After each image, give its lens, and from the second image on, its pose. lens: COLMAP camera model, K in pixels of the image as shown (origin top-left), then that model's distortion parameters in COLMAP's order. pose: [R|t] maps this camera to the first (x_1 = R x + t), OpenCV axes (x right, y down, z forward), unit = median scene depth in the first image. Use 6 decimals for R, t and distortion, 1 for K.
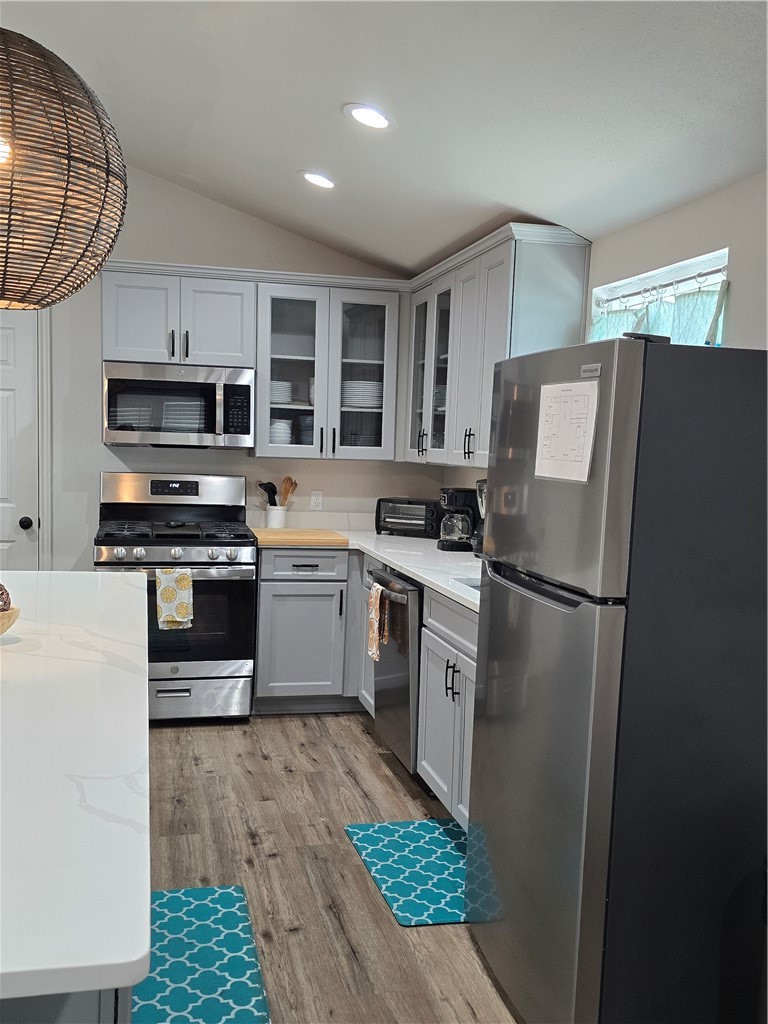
lens RADIAL K [[973.0, 0, 390.9], [0, 973.0, 531.2], [0, 0, 1]] dist [0.099531, -0.198614]
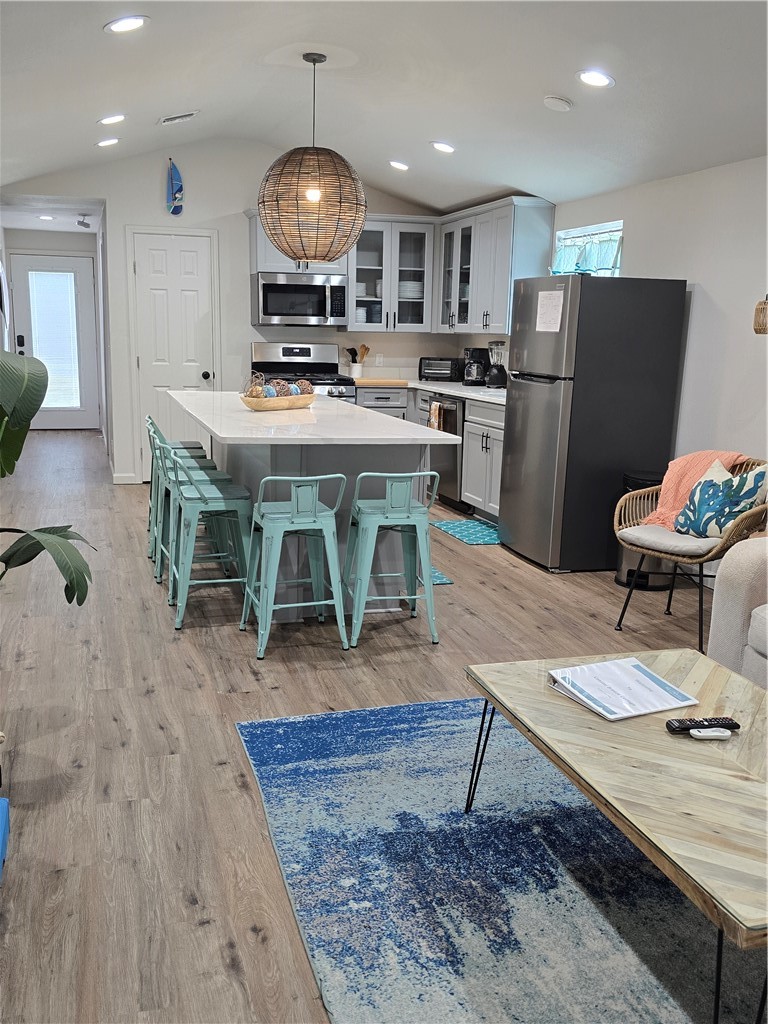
lens RADIAL K [[973.0, 0, 390.9], [0, 973.0, 531.2], [0, 0, 1]] dist [0.099531, -0.198614]
pose [[0.998550, -0.026282, 0.046979, -0.155625], [0.020700, 0.993082, 0.115586, 0.068547], [-0.049692, -0.114446, 0.992186, -0.661439]]
